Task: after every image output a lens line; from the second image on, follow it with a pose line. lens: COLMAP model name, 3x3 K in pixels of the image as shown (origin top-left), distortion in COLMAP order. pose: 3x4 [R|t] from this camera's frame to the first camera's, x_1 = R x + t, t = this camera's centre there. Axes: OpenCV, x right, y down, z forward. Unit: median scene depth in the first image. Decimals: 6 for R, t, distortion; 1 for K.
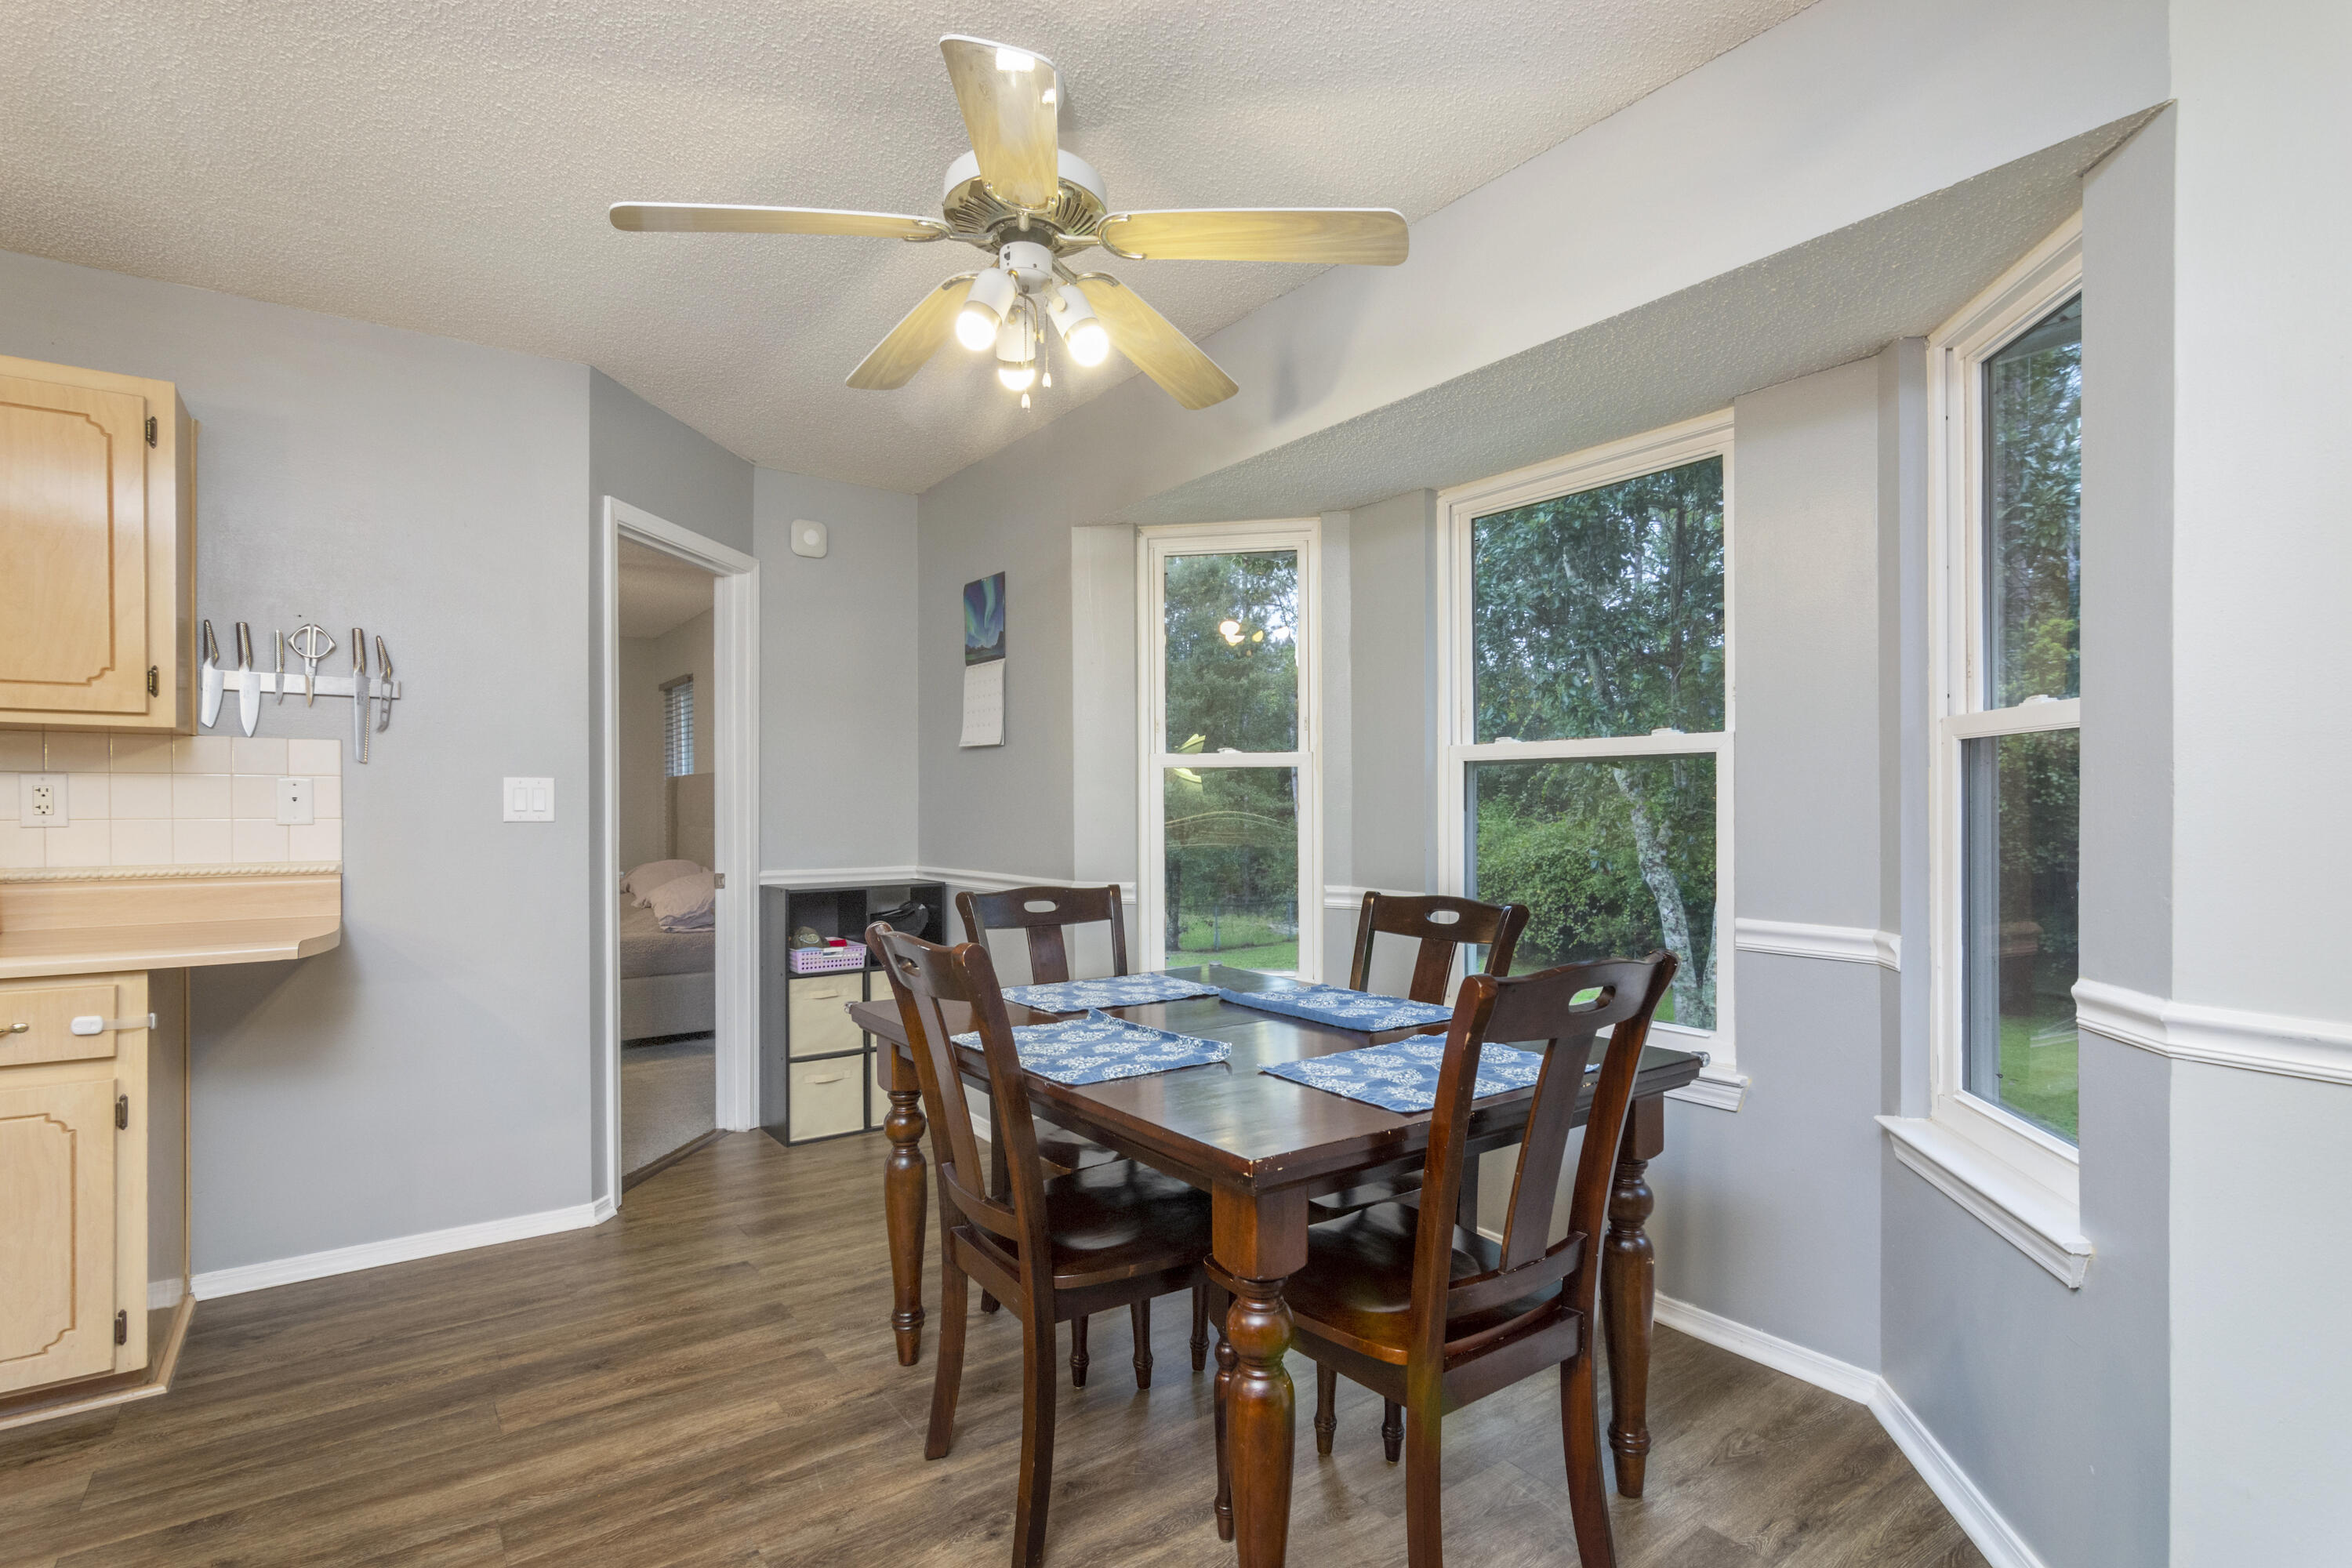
lens RADIAL K [[1129.7, 0, 1180.8], [0, 1129.7, 814.0], [0, 0, 1]] dist [0.000892, 0.000585]
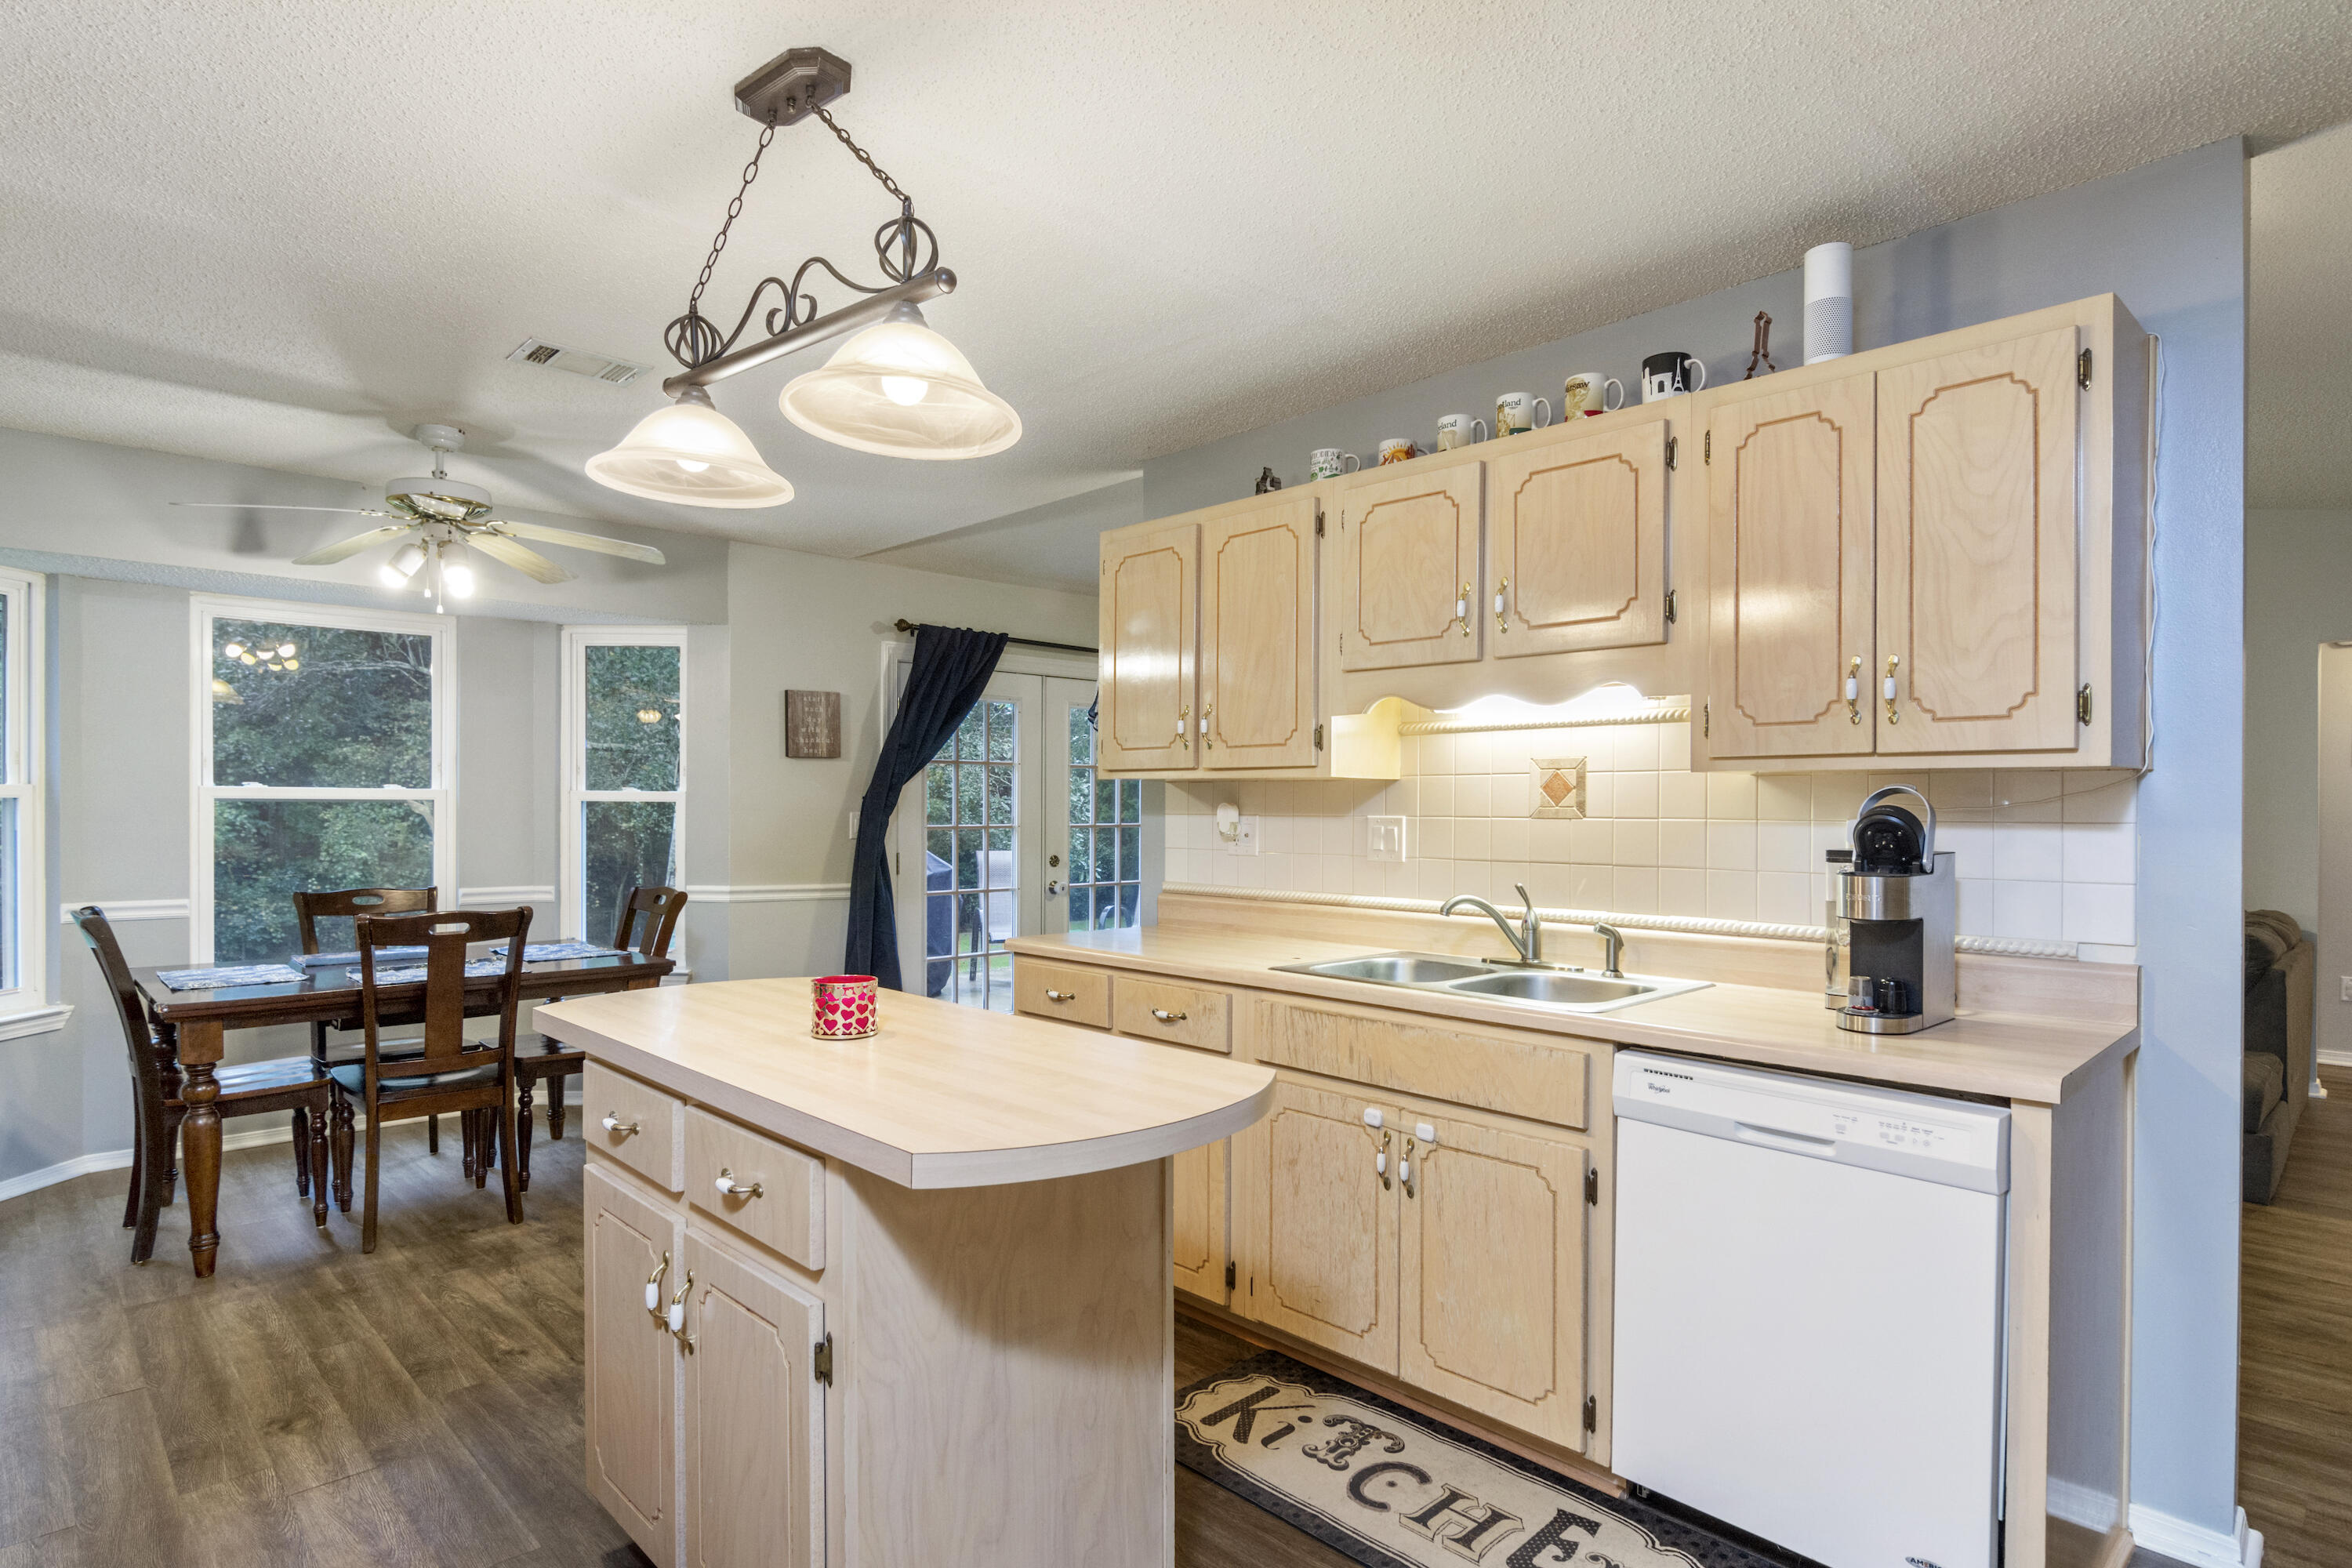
lens RADIAL K [[1230.9, 0, 1170.0], [0, 1230.9, 814.2], [0, 0, 1]] dist [0.000336, 0.000328]
pose [[-0.142766, -0.004510, 0.989746, -1.602452], [0.004822, 0.999975, 0.005253, -0.035509], [-0.989745, 0.005523, -0.142741, 0.105132]]
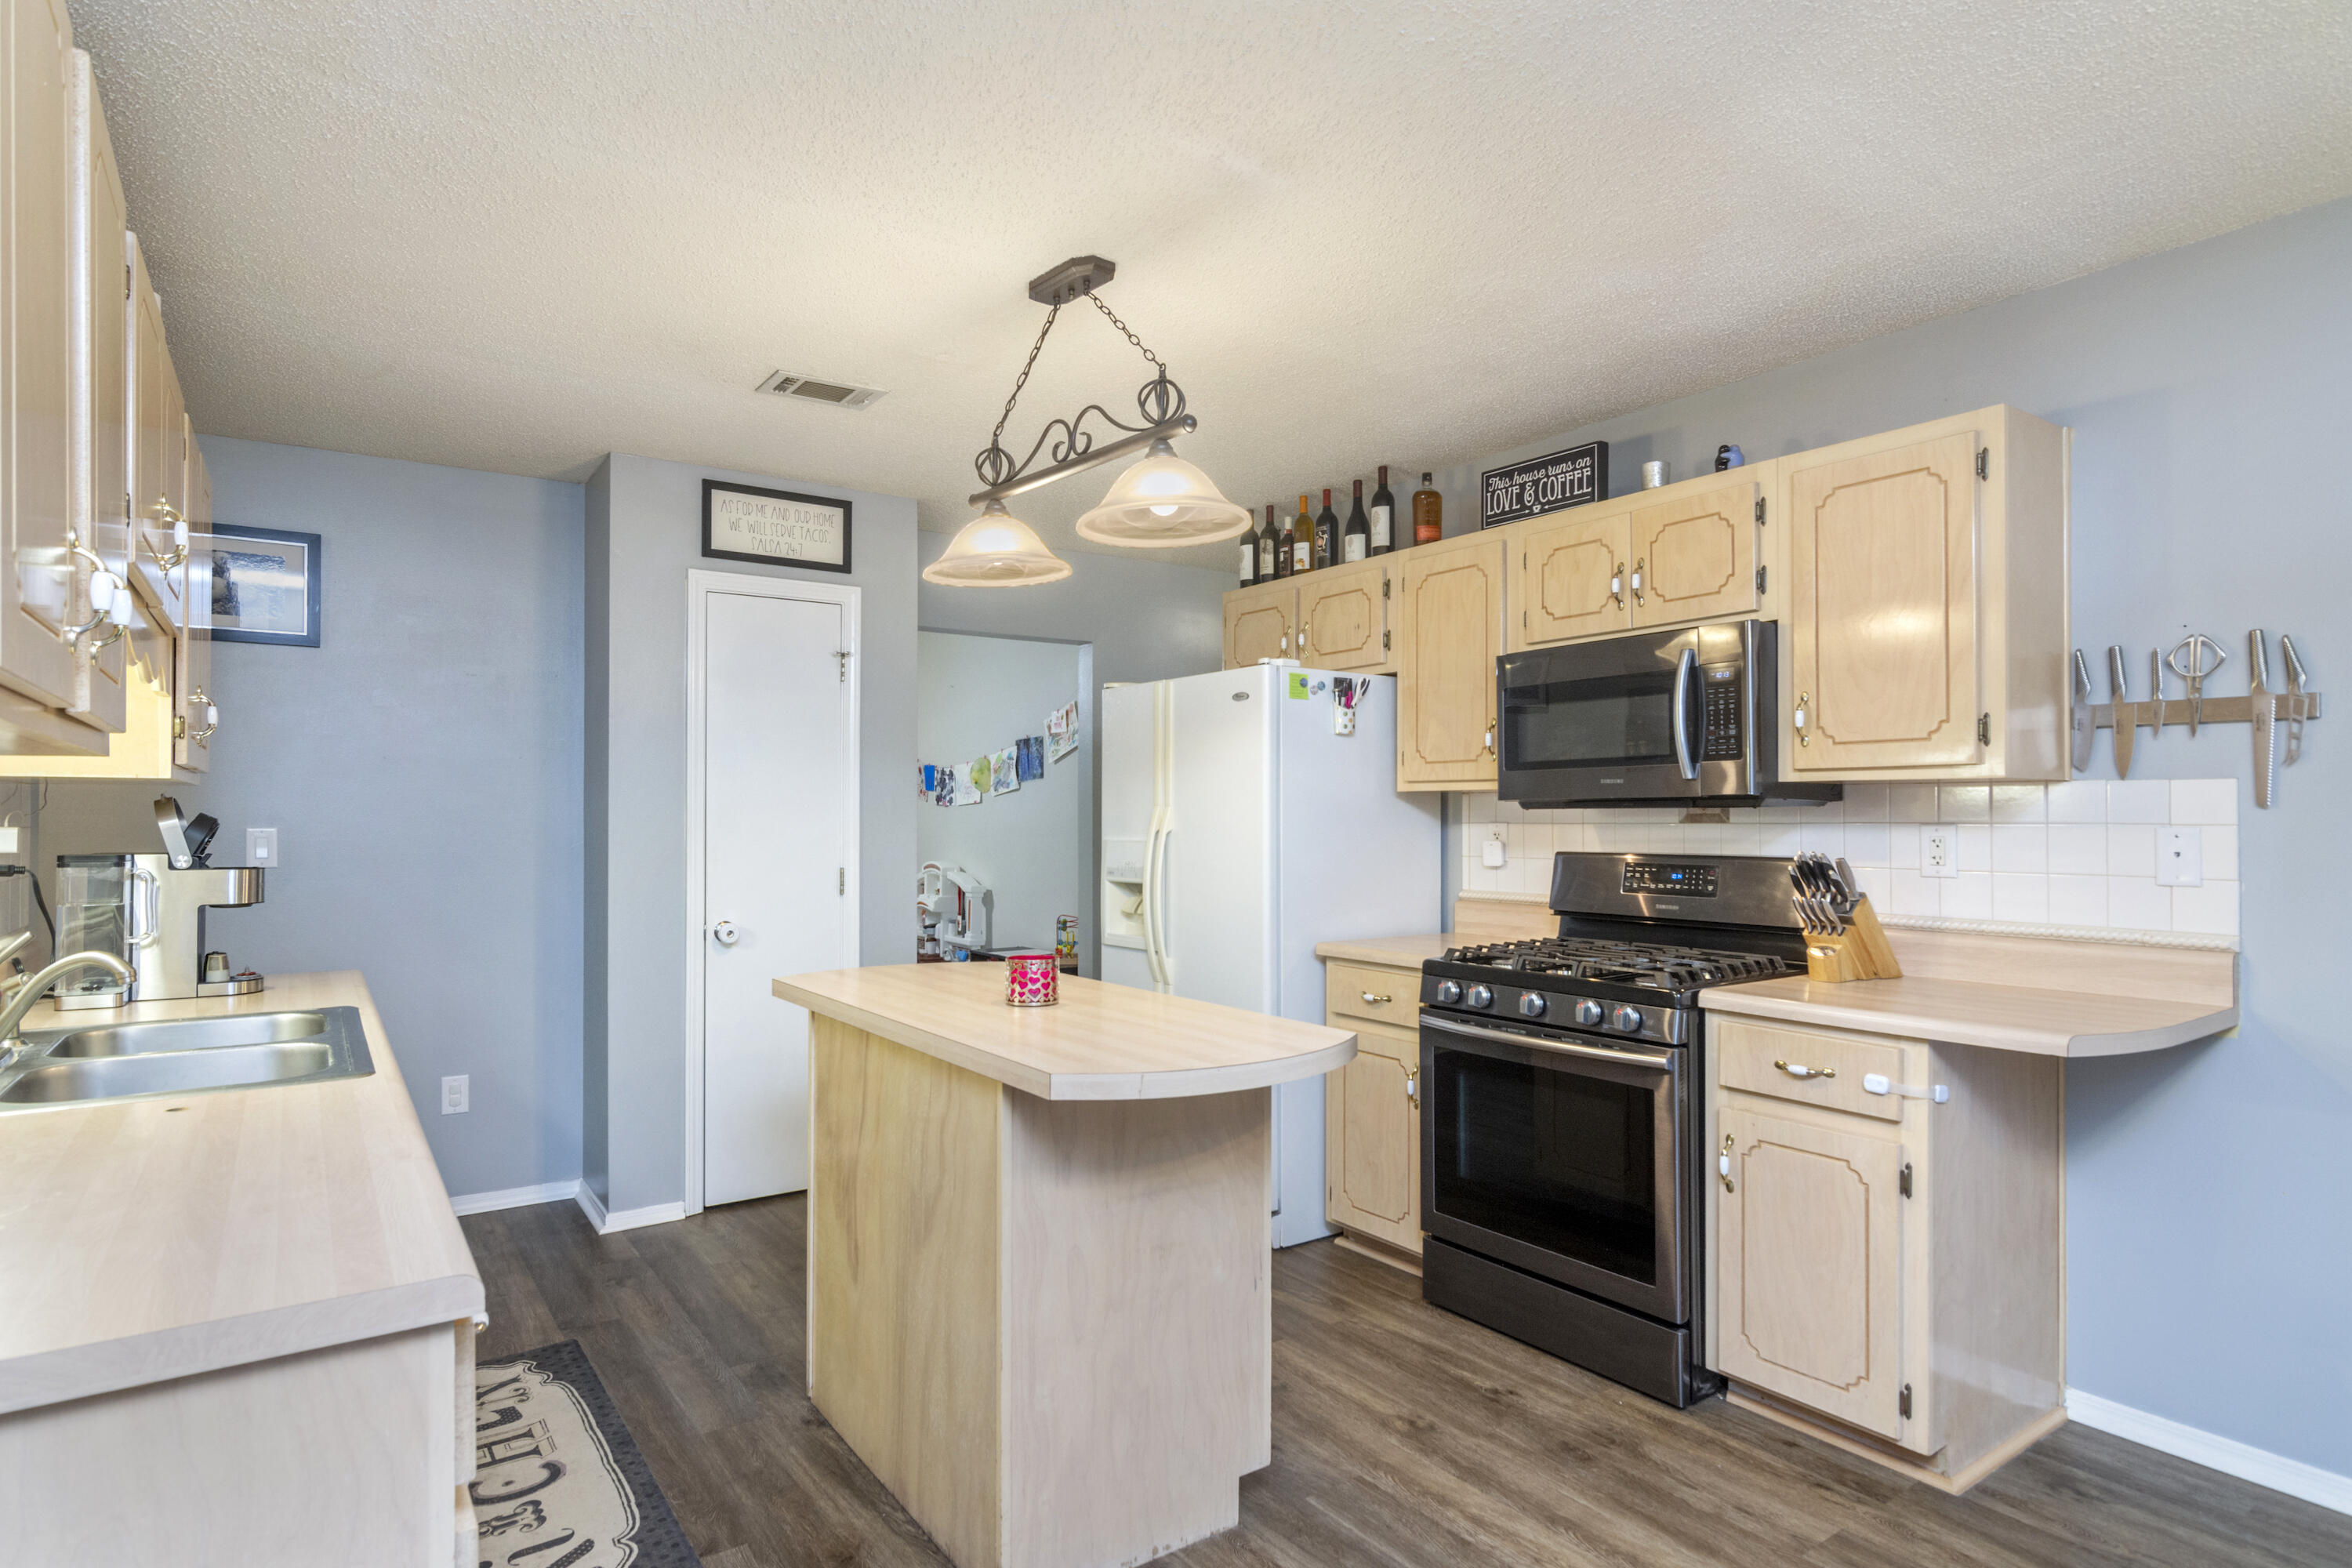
lens RADIAL K [[1258.8, 0, 1168.3], [0, 1258.8, 801.3], [0, 0, 1]] dist [-0.002881, -0.000340]
pose [[-0.018573, -0.006850, -0.999804, 0.132556], [-0.006316, 0.999957, -0.006734, -0.042664], [0.999808, 0.006189, -0.018615, 0.313708]]
